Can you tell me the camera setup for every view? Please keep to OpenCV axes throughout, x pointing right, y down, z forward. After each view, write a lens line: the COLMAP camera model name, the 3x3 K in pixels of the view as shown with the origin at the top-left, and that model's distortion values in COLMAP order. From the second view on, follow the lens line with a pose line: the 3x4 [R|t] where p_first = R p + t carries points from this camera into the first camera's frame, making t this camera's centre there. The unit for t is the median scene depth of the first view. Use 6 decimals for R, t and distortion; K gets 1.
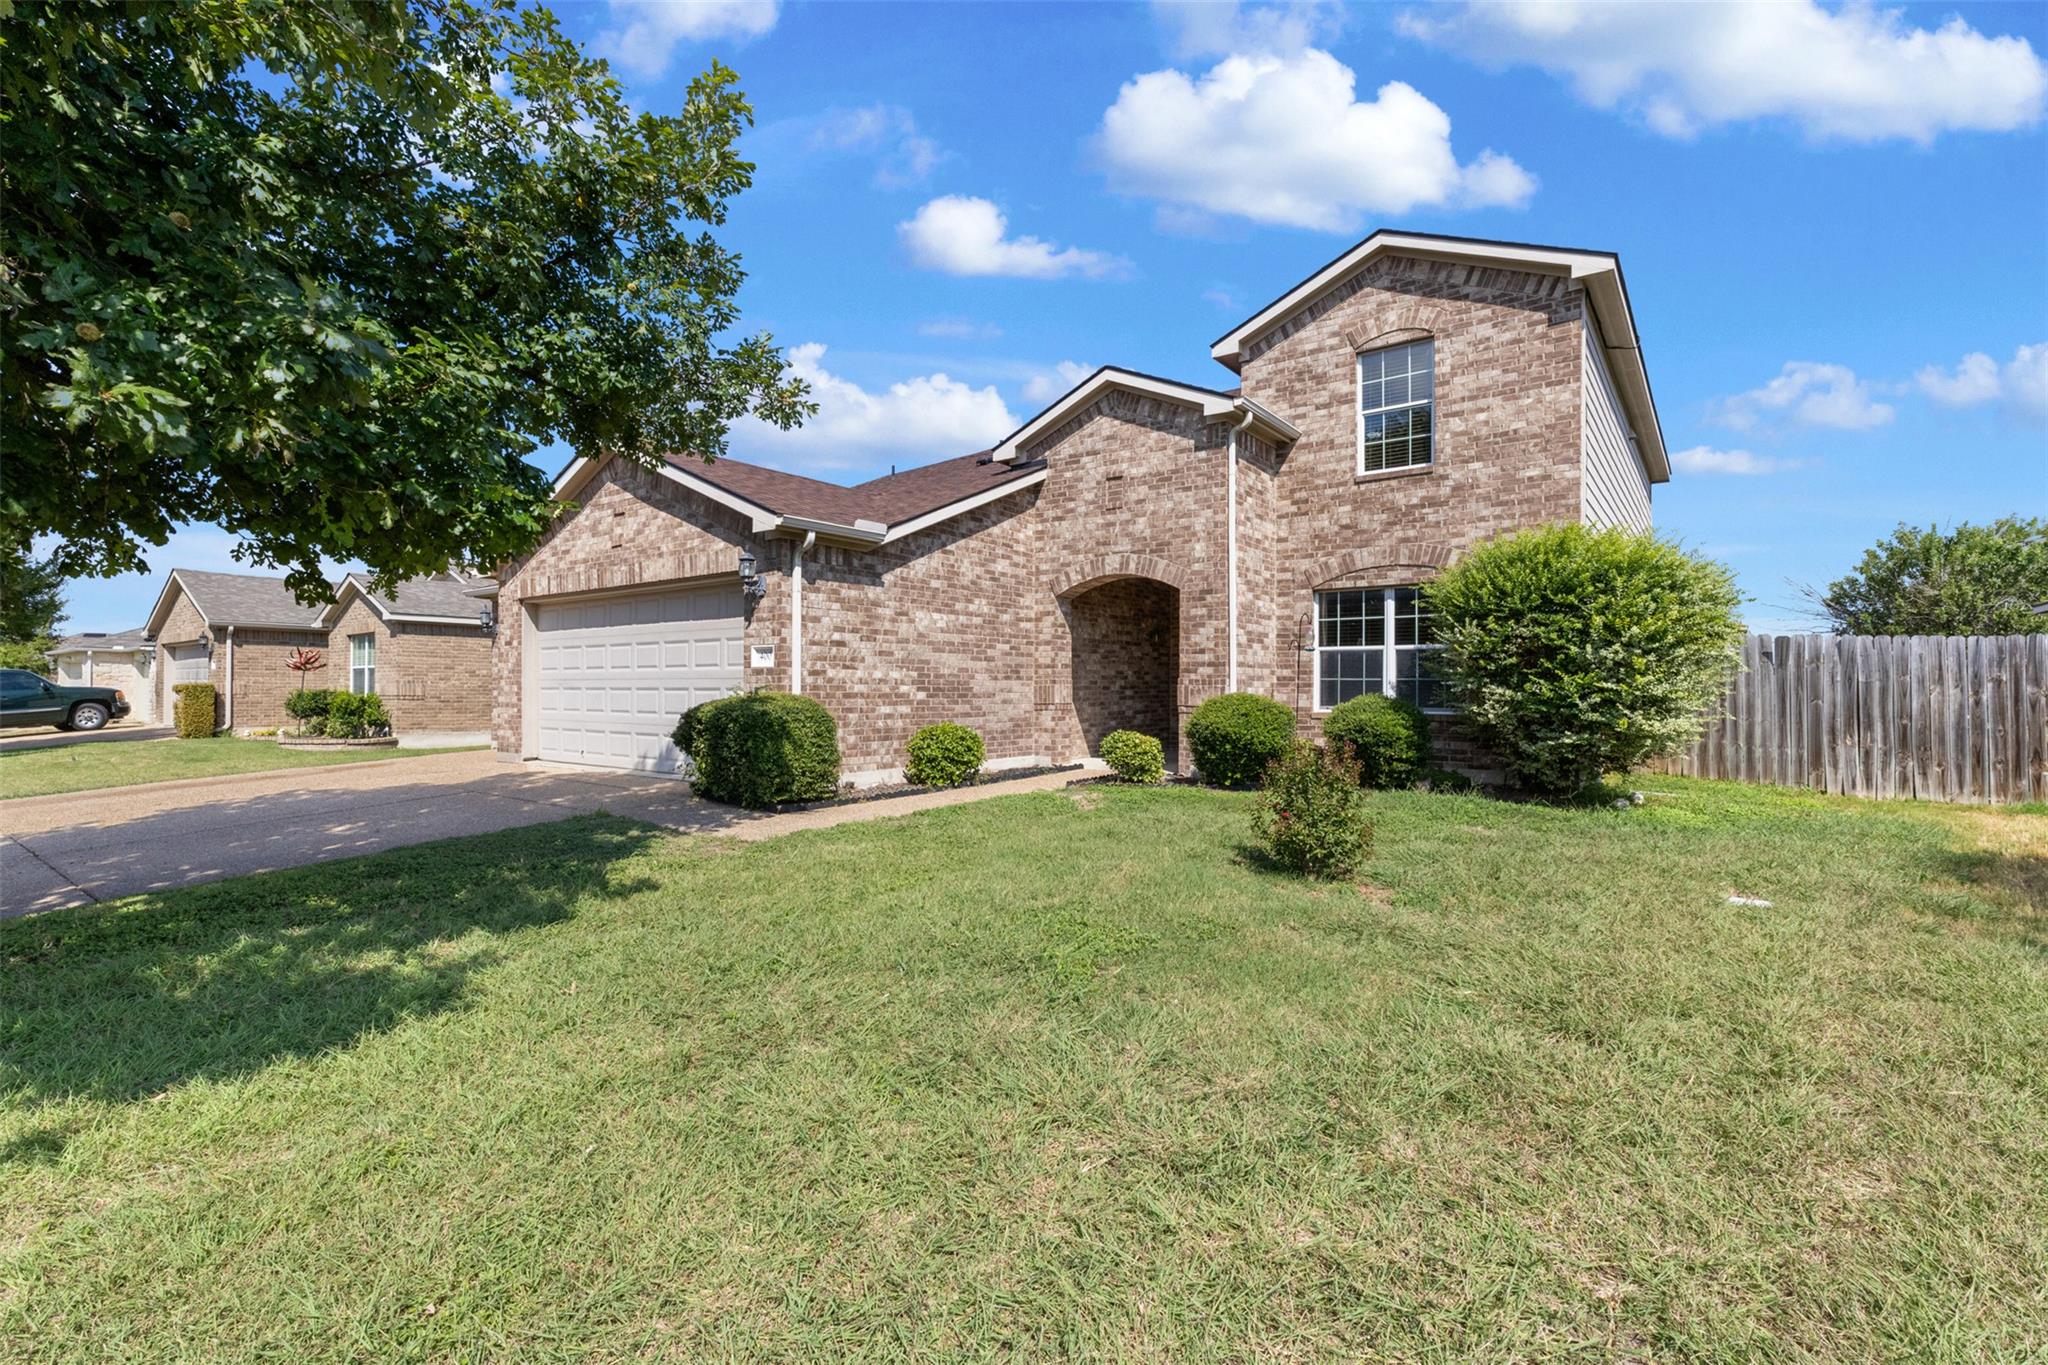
lens RADIAL K [[916.2, 0, 1015.4], [0, 916.2, 690.4], [0, 0, 1]] dist [-0.001528, -0.001270]
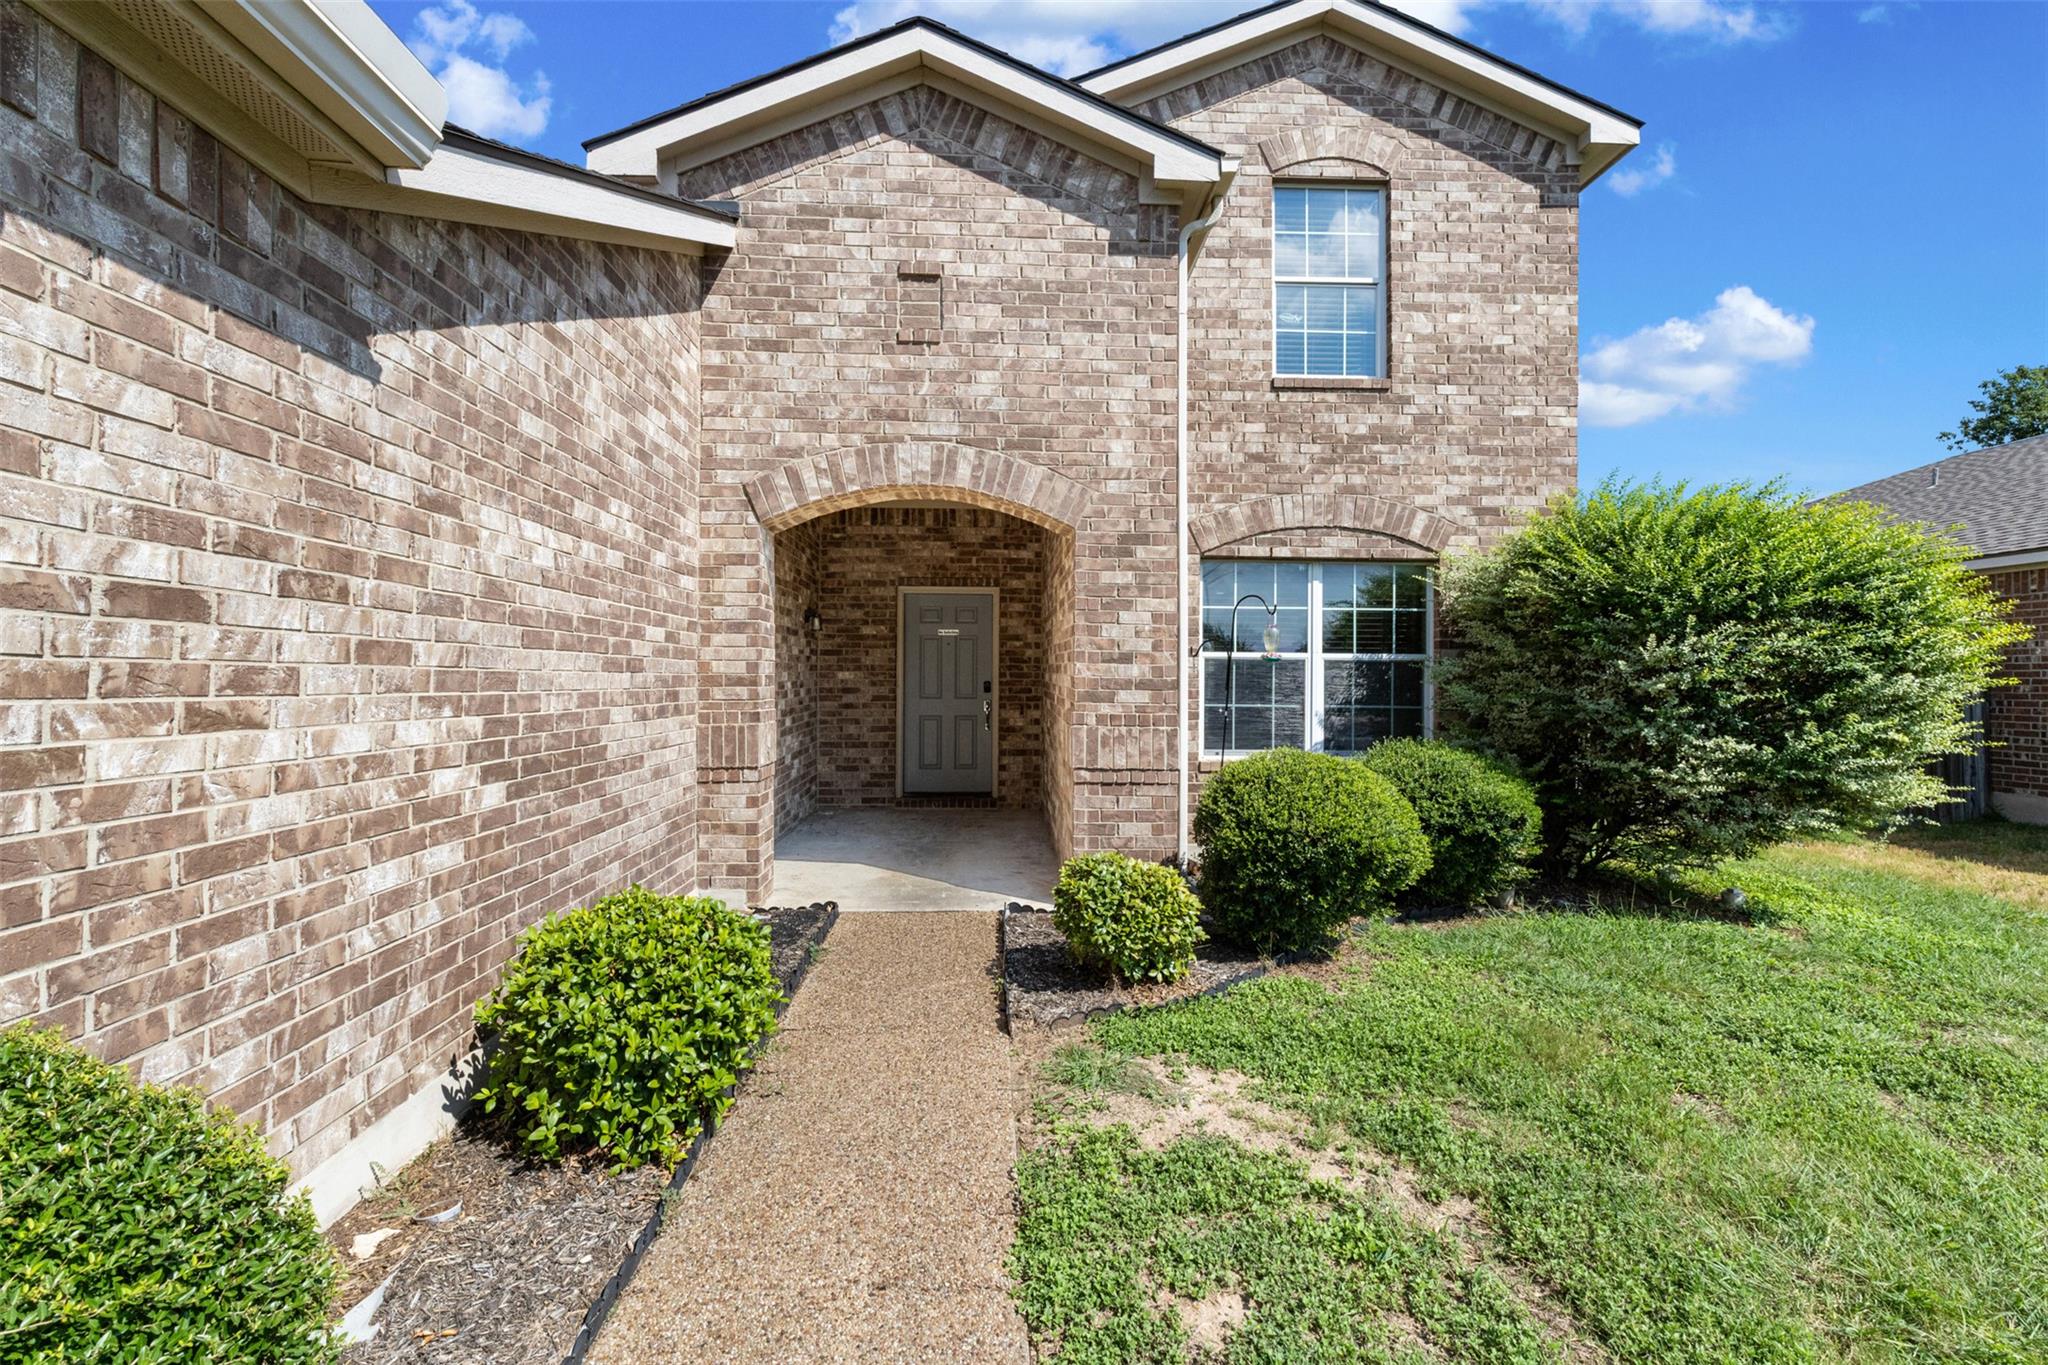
lens RADIAL K [[916.2, 0, 1021.8], [0, 916.2, 677.3], [0, 0, 1]] dist [-0.001528, -0.001270]
pose [[0.766222, 0.003143, 0.642568, -0.160147], [-0.003465, 0.999994, -0.000760, -0.032303], [-0.642567, -0.001644, 0.766228, 0.663189]]
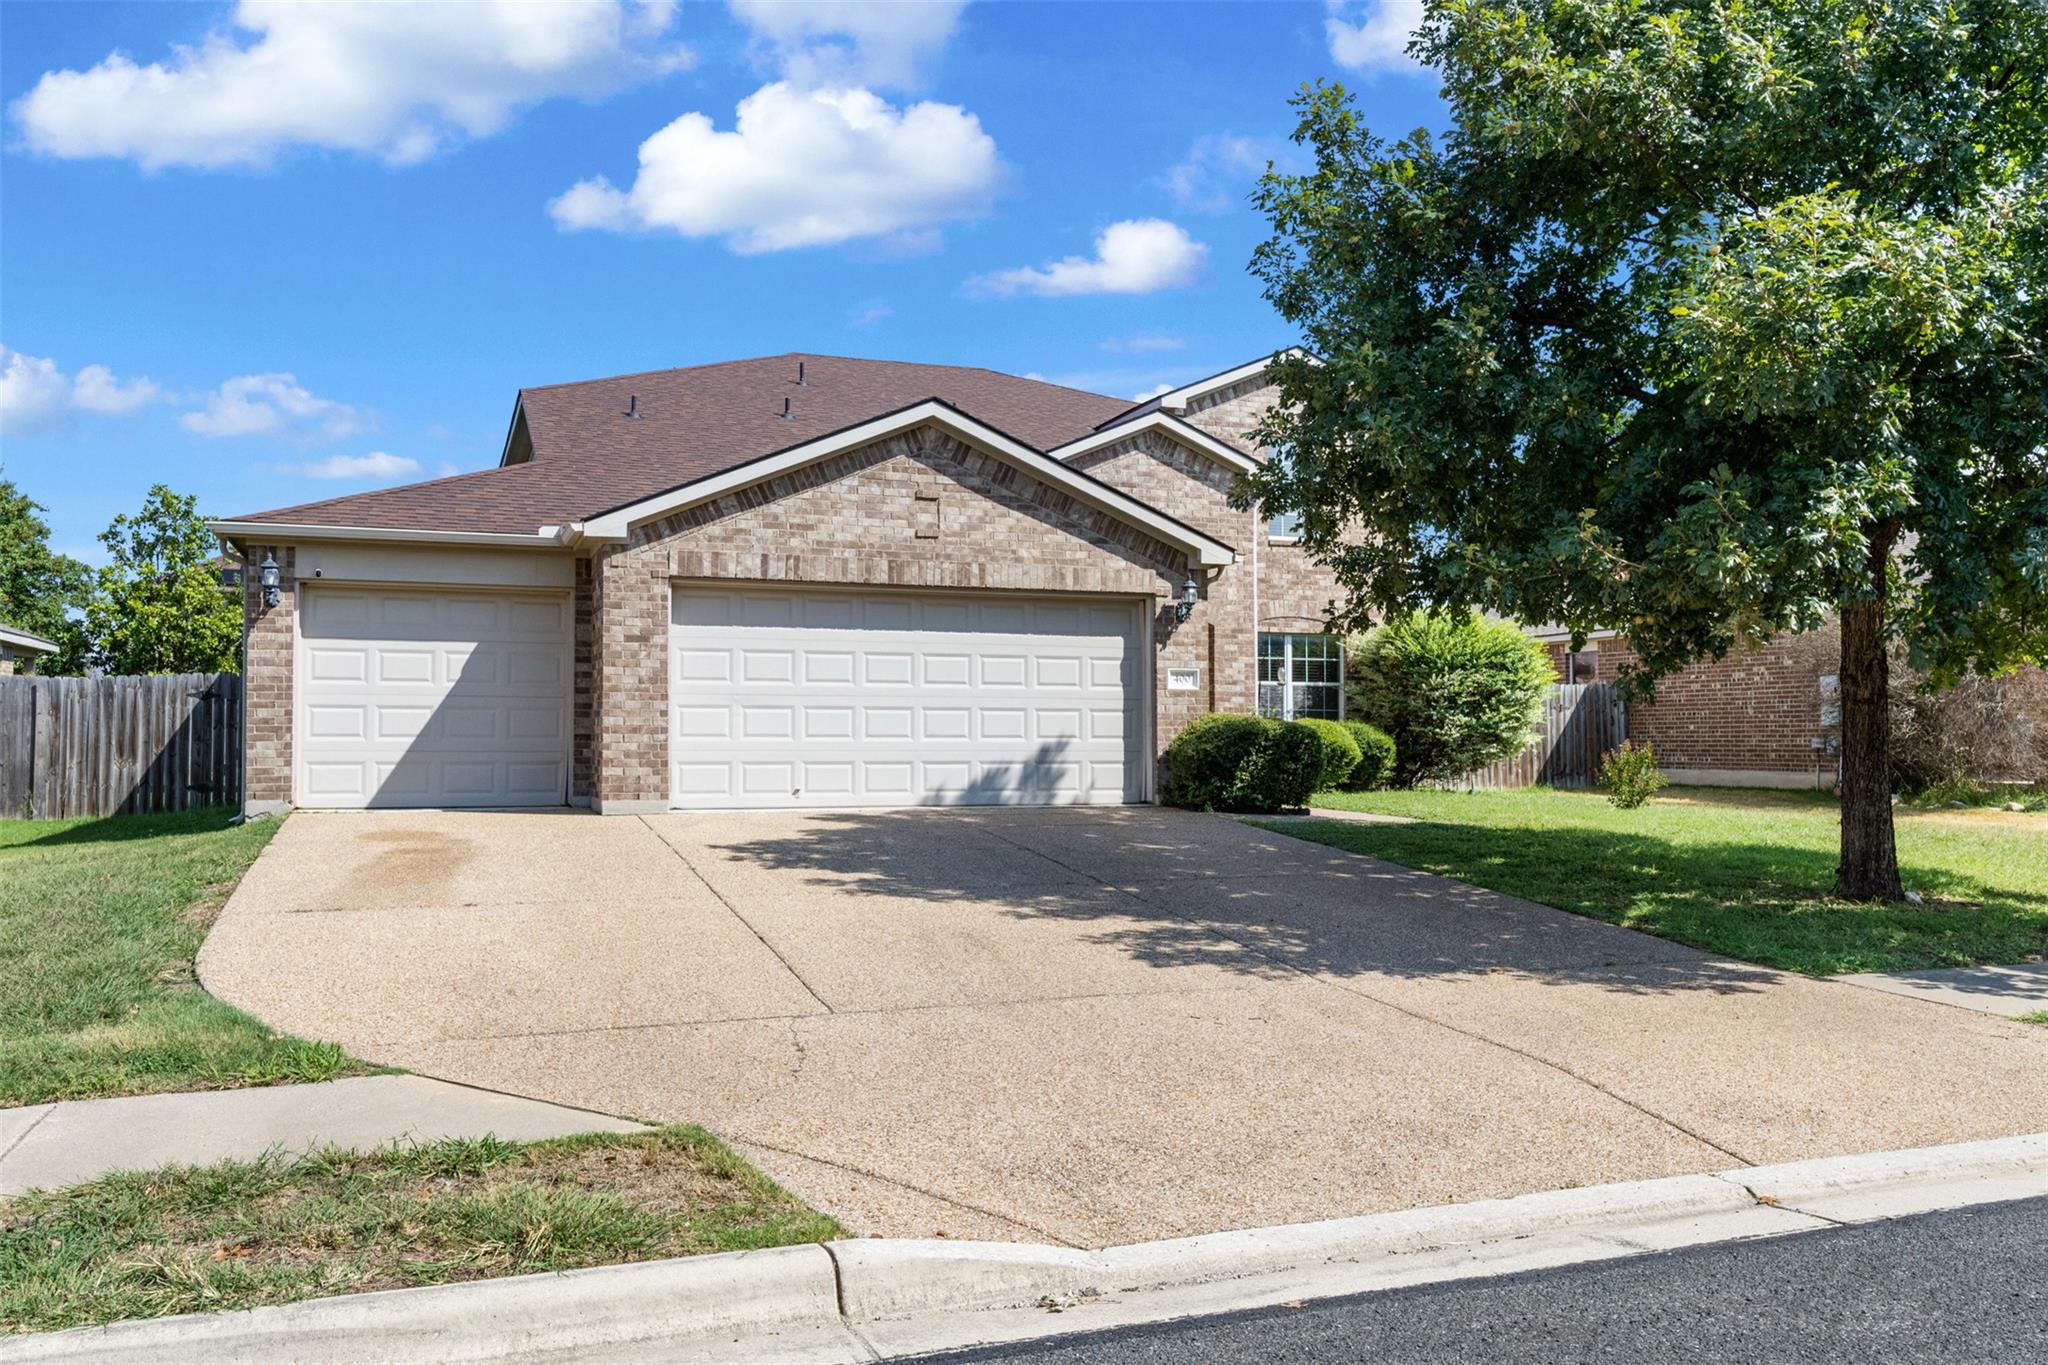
lens RADIAL K [[1669.6, 0, 1019.2], [0, 1669.6, 683.9], [0, 0, 1]] dist [-0.003729, 0.000136]
pose [[0.531191, 0.026733, 0.846830, -1.710856], [-0.000027, 0.999503, -0.031536, 0.024234], [-0.847252, 0.016729, 0.530927, 0.128722]]
